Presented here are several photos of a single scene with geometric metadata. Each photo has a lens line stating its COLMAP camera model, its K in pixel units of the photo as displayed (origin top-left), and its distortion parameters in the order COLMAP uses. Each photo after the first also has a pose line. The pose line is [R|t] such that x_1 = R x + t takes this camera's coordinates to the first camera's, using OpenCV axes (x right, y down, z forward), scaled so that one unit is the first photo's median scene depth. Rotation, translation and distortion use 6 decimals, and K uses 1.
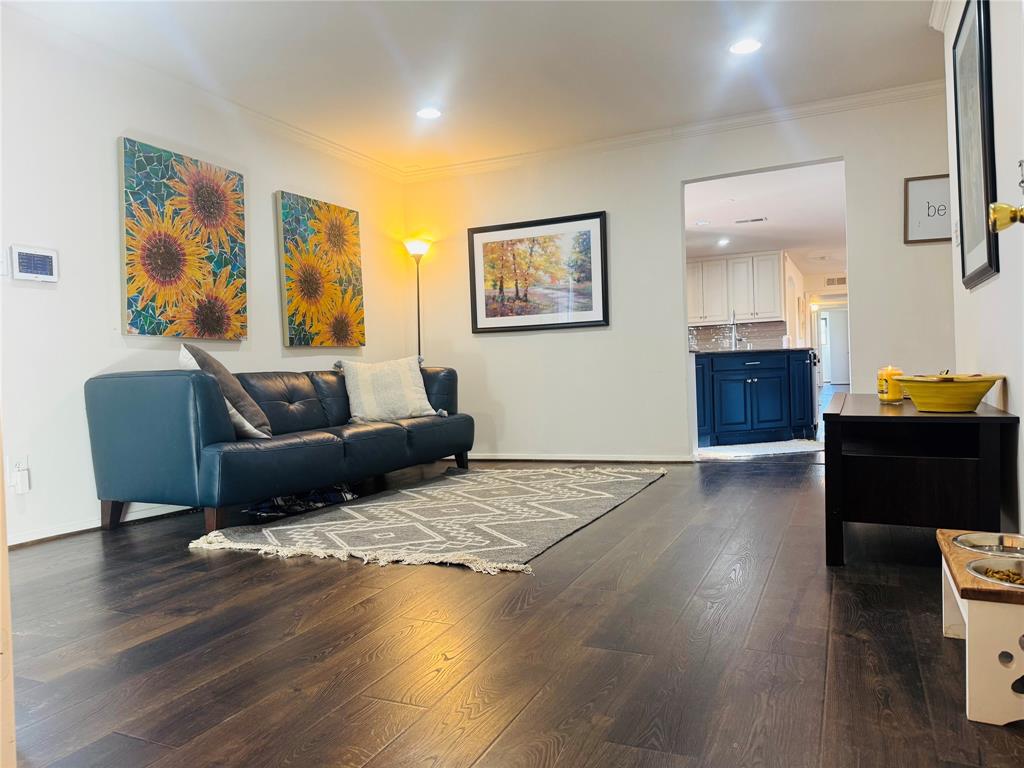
lens RADIAL K [[710.4, 0, 512.2], [0, 710.4, 384.9], [0, 0, 1]] dist [0.023307, -0.028998]
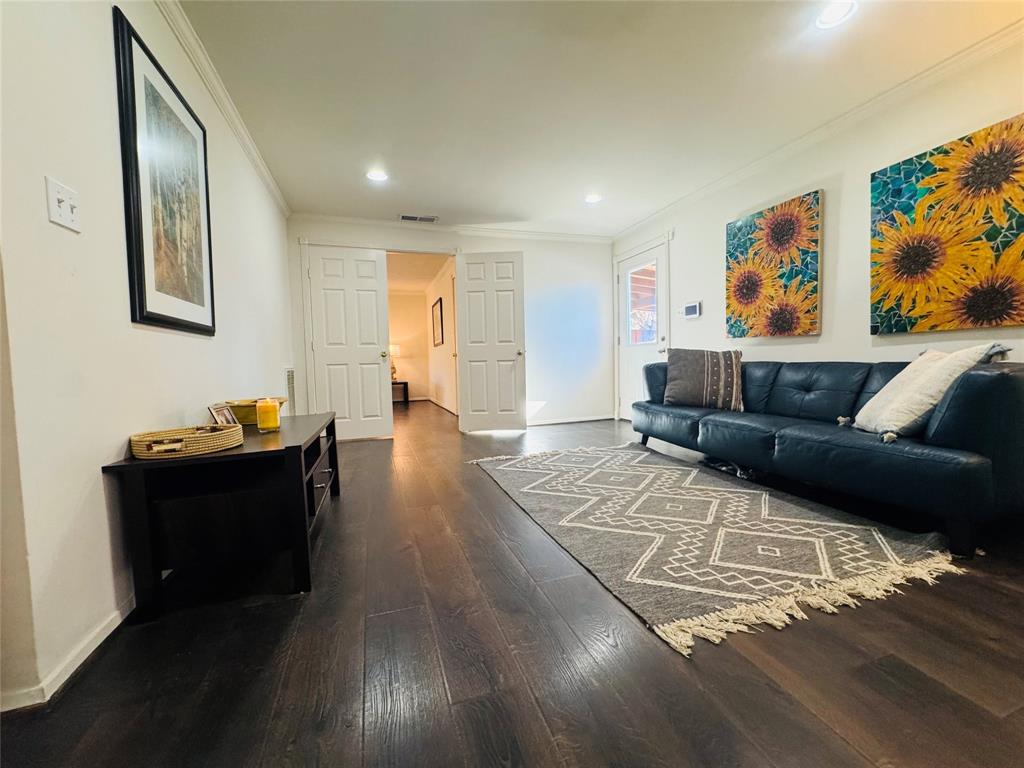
lens RADIAL K [[406.1, 0, 511.7], [0, 406.1, 385.1], [0, 0, 1]] dist [-0.000870, 0.000097]
pose [[-0.708277, 0.084798, -0.700823, 0.470389], [0.025295, 0.995170, 0.094849, -0.057121], [0.705481, 0.049452, -0.707001, 1.158800]]
